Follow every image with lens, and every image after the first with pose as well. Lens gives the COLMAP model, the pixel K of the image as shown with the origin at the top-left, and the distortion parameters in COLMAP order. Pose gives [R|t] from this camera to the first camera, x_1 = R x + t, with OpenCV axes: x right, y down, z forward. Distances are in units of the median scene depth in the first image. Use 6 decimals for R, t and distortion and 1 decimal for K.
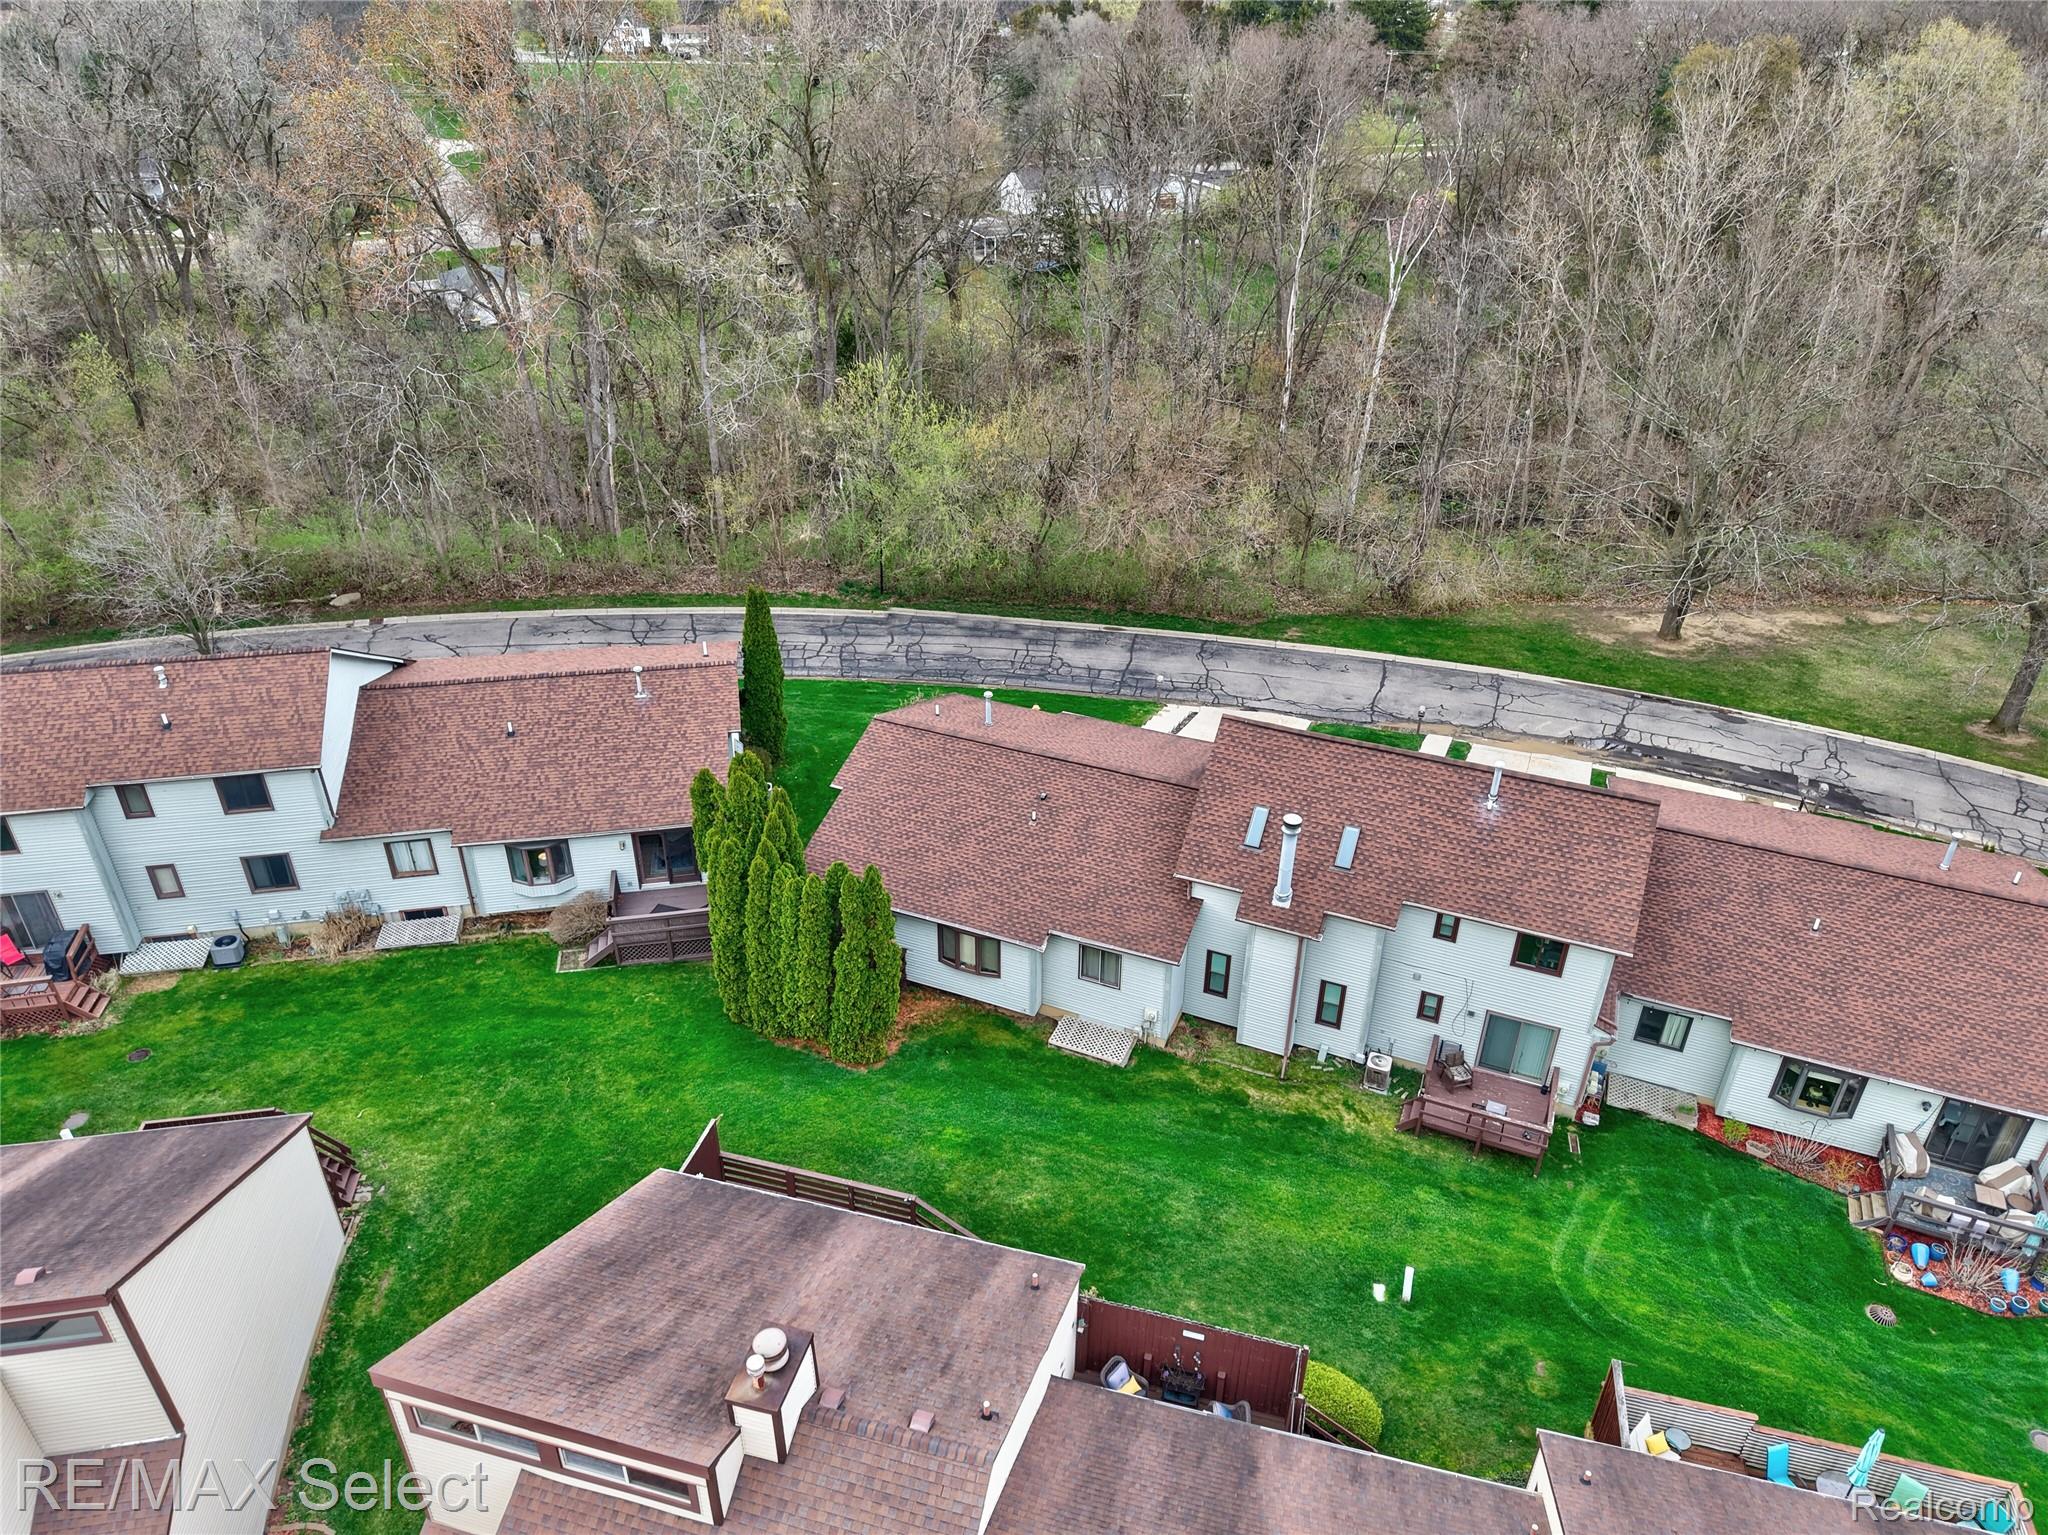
lens RADIAL K [[1320.5, 0, 1024.0], [0, 1320.5, 767.5], [0, 0, 1]] dist [-0.020795, -0.003064]
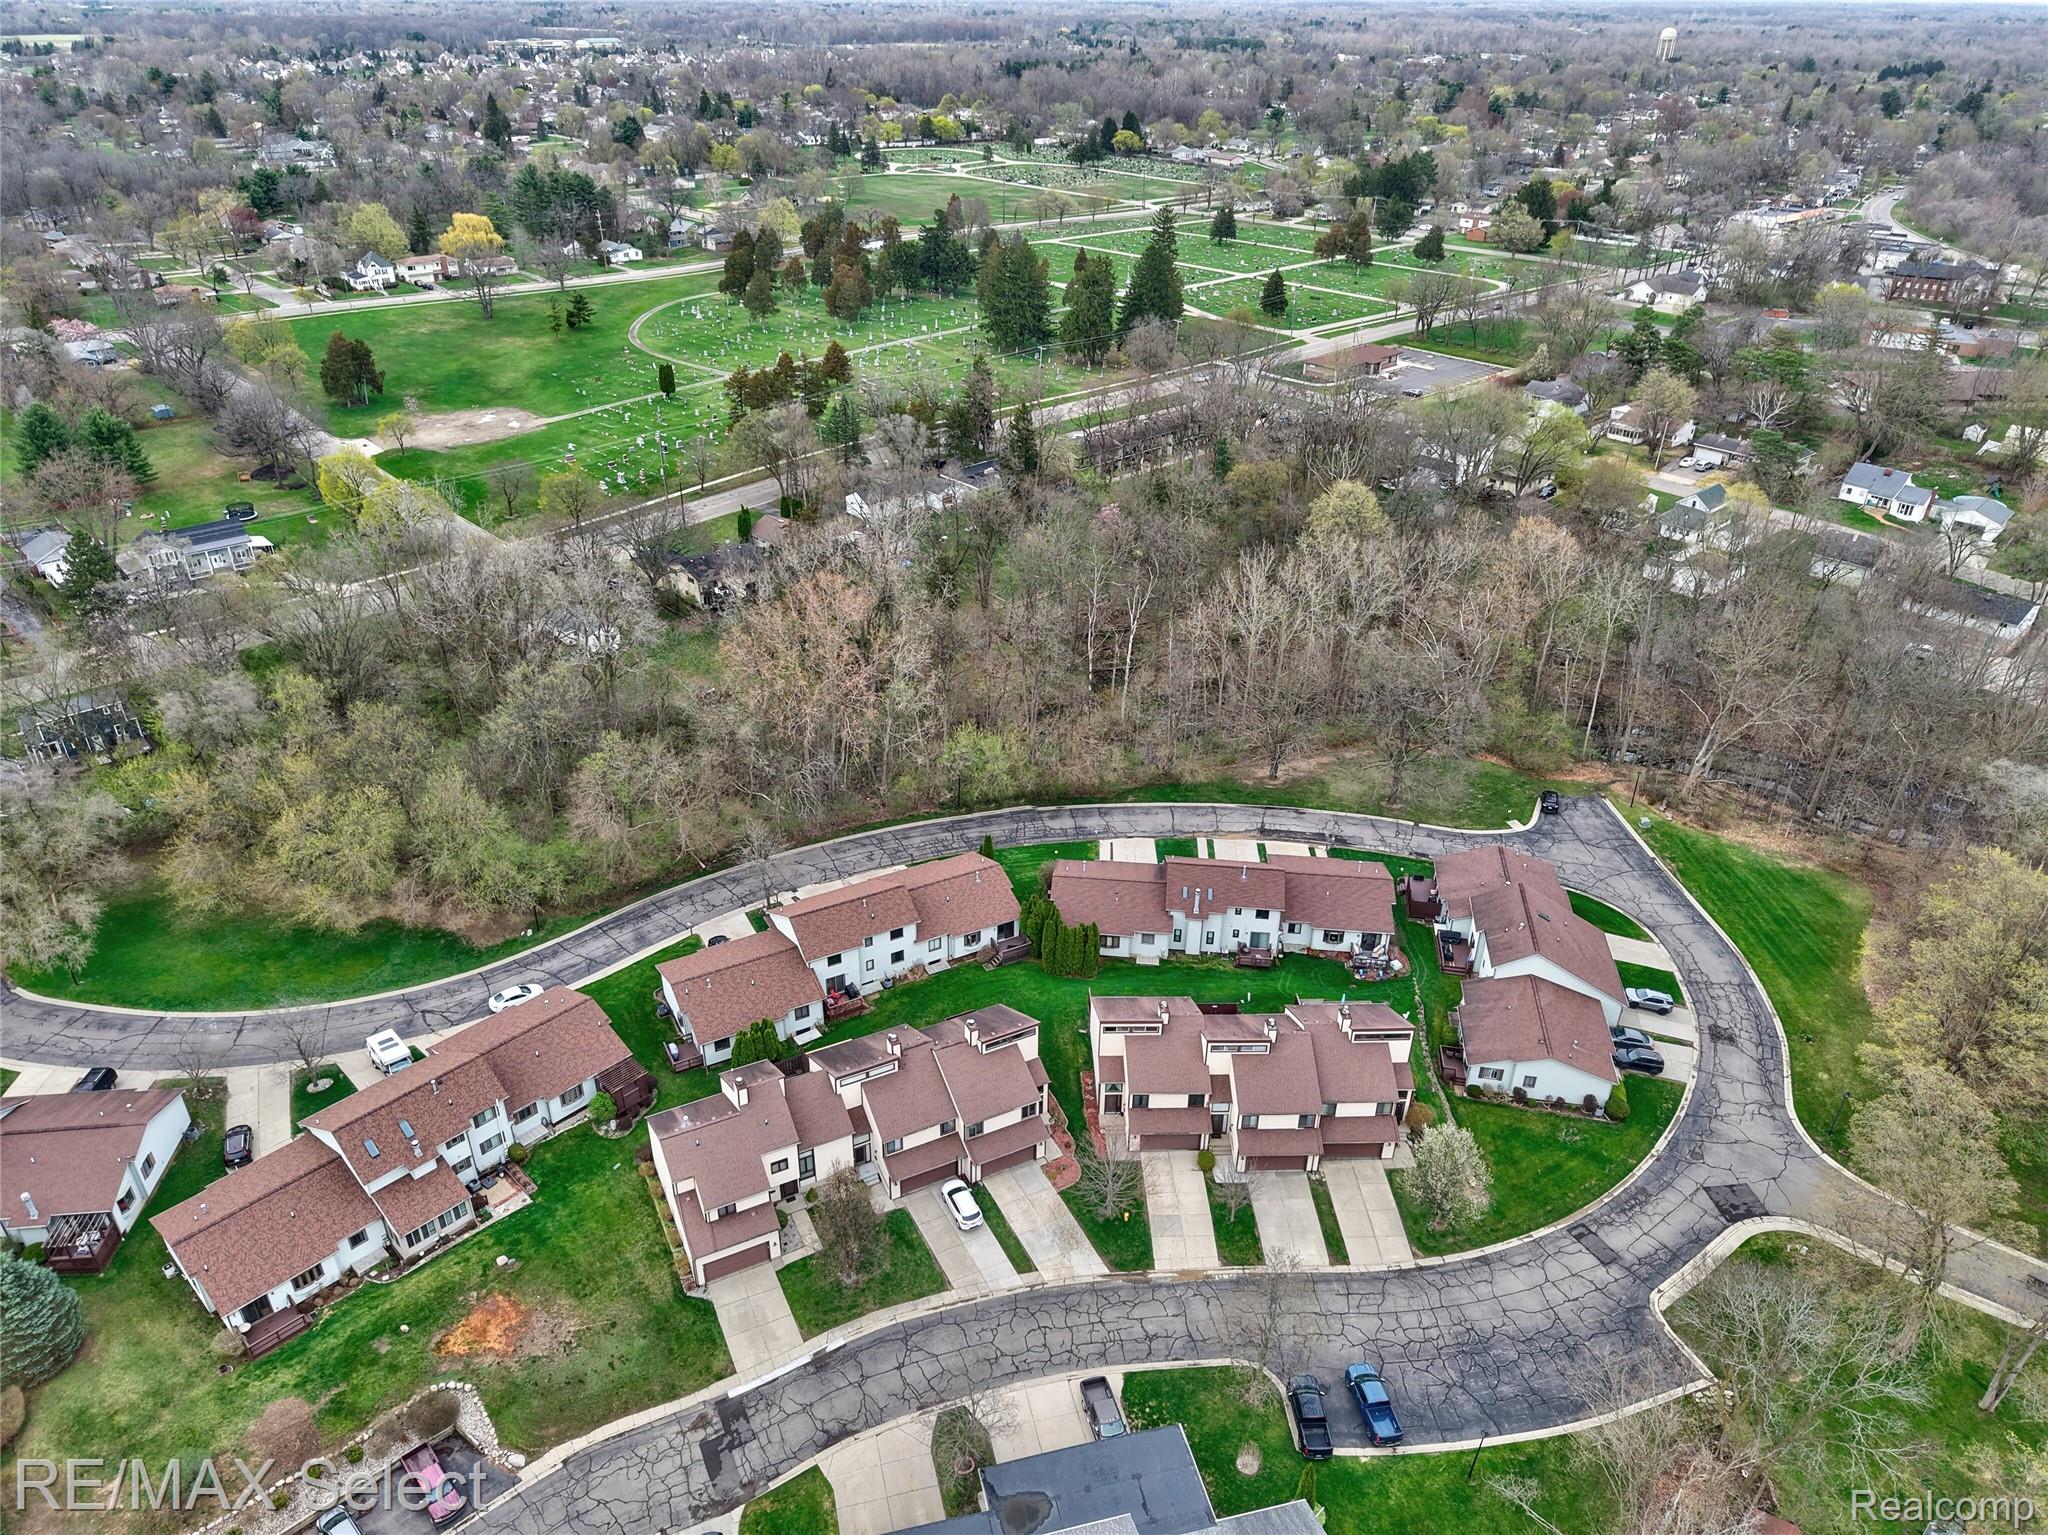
lens RADIAL K [[1320.5, 0, 1024.0], [0, 1320.5, 767.5], [0, 0, 1]] dist [-0.020795, -0.003064]
pose [[0.951669, -0.139874, 0.273425, -1.149433], [0.142537, 0.989737, 0.010203, -0.382698], [-0.272046, 0.029264, 0.961839, -2.296324]]
